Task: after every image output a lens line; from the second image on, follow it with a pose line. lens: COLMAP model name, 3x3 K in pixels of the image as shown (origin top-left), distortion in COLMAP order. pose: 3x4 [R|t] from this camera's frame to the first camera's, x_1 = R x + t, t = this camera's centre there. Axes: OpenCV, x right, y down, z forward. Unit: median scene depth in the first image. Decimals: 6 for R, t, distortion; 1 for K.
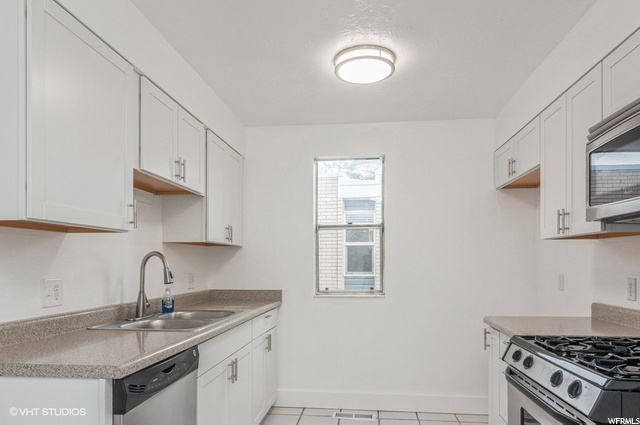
lens RADIAL K [[430.1, 0, 320.4], [0, 430.1, 267.6], [0, 0, 1]] dist [0.004815, 0.001354]
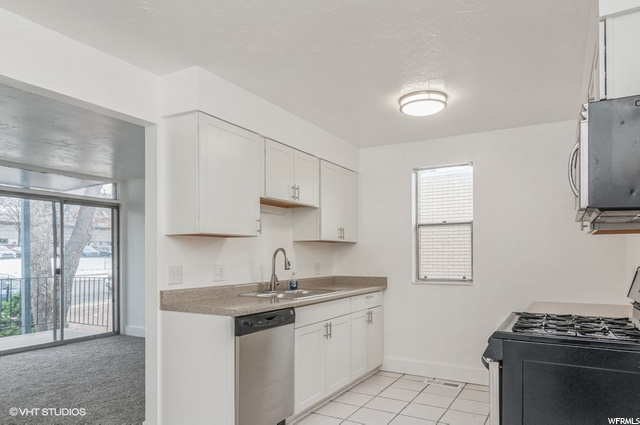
lens RADIAL K [[430.1, 0, 320.4], [0, 430.1, 267.6], [0, 0, 1]] dist [0.004815, 0.001354]
pose [[0.918420, 0.013083, -0.395391, 0.316773], [-0.005477, 0.999778, 0.020358, 0.000120], [0.395569, -0.016532, 0.918287, -0.304820]]
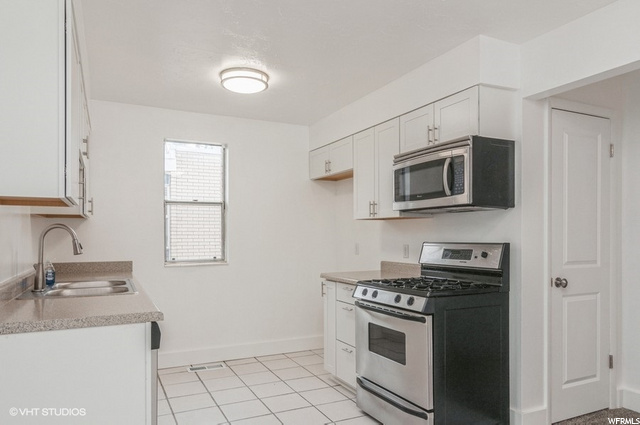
lens RADIAL K [[440.2, 0, 320.4], [0, 440.2, 244.2], [0, 0, 1]] dist [-0.004003, -0.001290]
pose [[0.843678, -0.010563, 0.536745, -0.394591], [0.006217, 0.999932, 0.009906, 0.003967], [-0.536813, -0.005021, 0.843686, -0.214778]]
